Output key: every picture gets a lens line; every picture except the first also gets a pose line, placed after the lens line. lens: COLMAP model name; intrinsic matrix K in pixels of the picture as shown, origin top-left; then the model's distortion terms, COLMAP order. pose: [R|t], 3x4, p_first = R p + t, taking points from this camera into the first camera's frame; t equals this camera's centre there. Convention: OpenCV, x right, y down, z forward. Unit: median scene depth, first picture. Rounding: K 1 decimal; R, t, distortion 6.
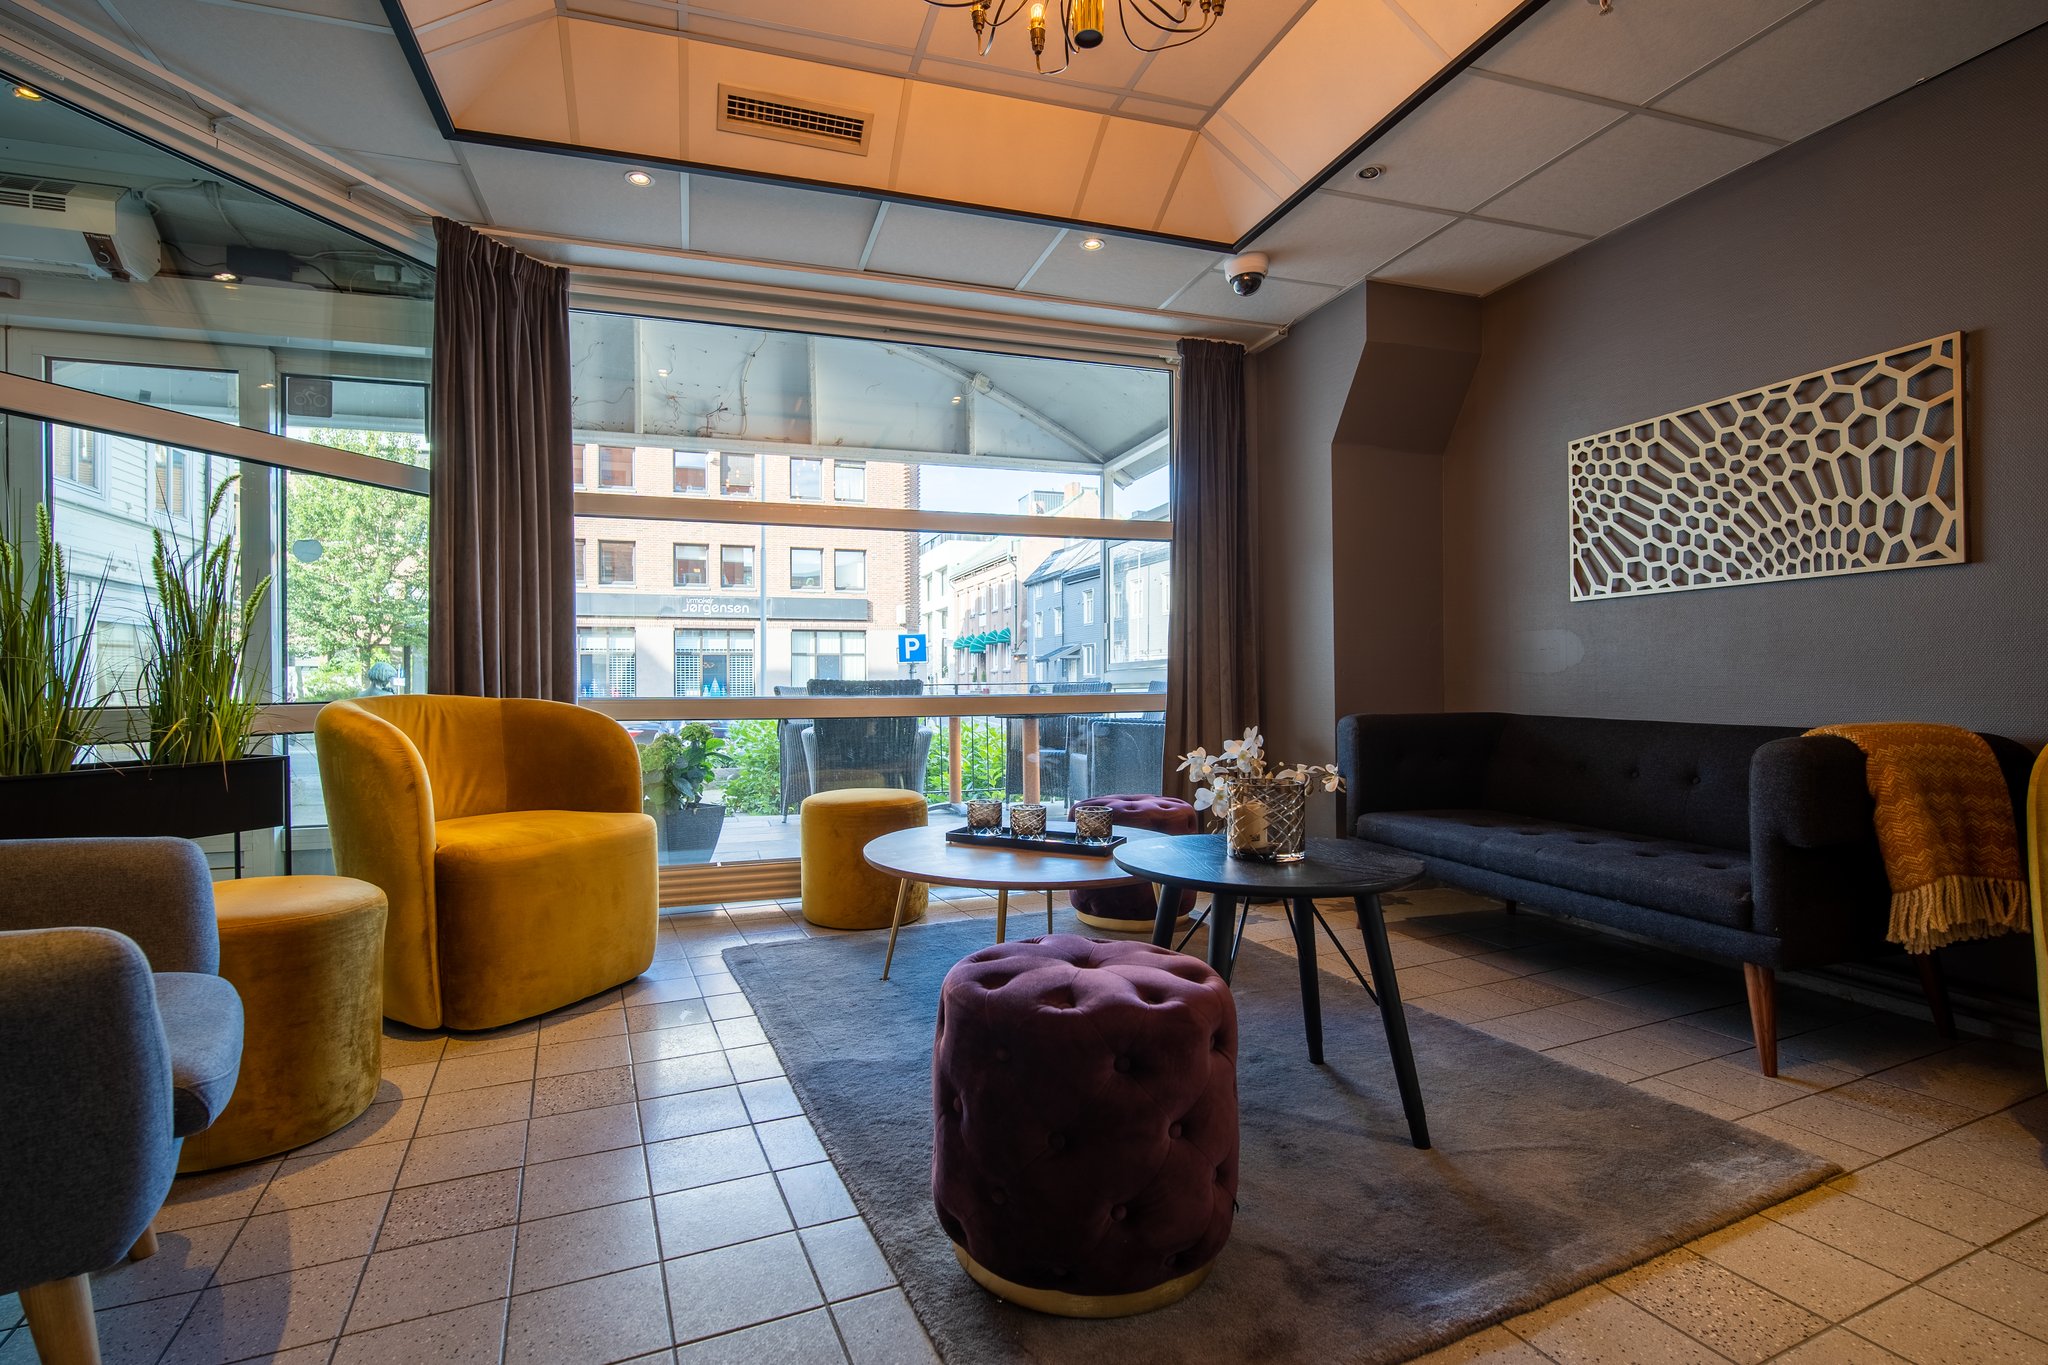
lens RADIAL K [[915.4, 0, 997.2], [0, 915.4, 680.9], [0, 0, 1]] dist [-0.009927, 0.002738]
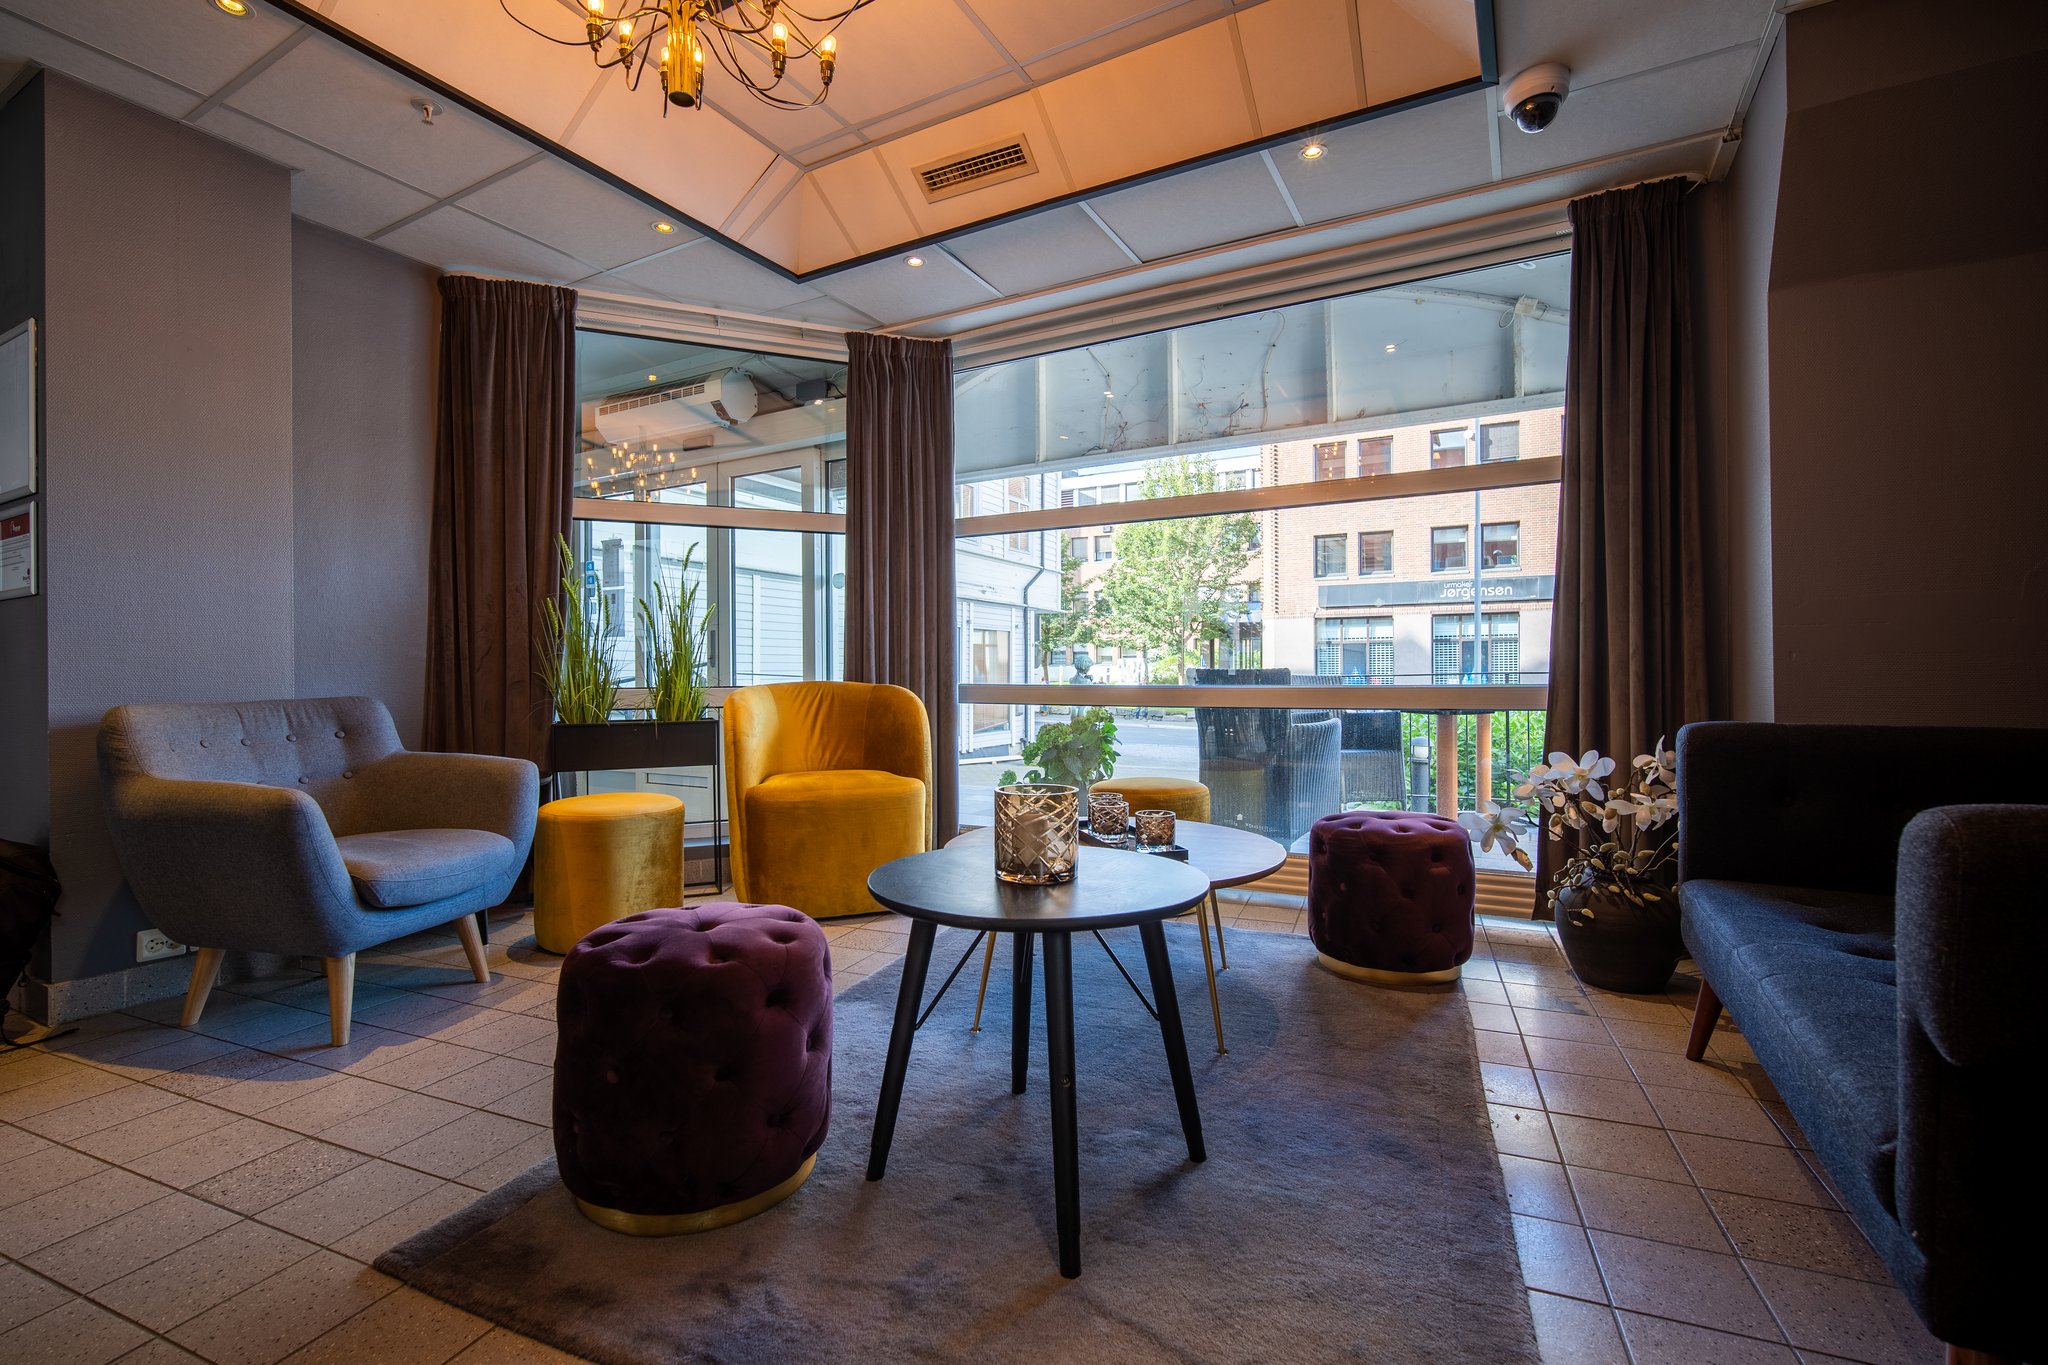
lens RADIAL K [[915.4, 0, 1057.0], [0, 915.4, 676.6], [0, 0, 1]] dist [-0.009927, 0.002738]
pose [[0.697236, 0.004029, -0.716830, 0.474966], [0.002296, 0.999967, 0.007854, -0.001677], [0.716838, -0.007121, 0.697204, 0.211140]]
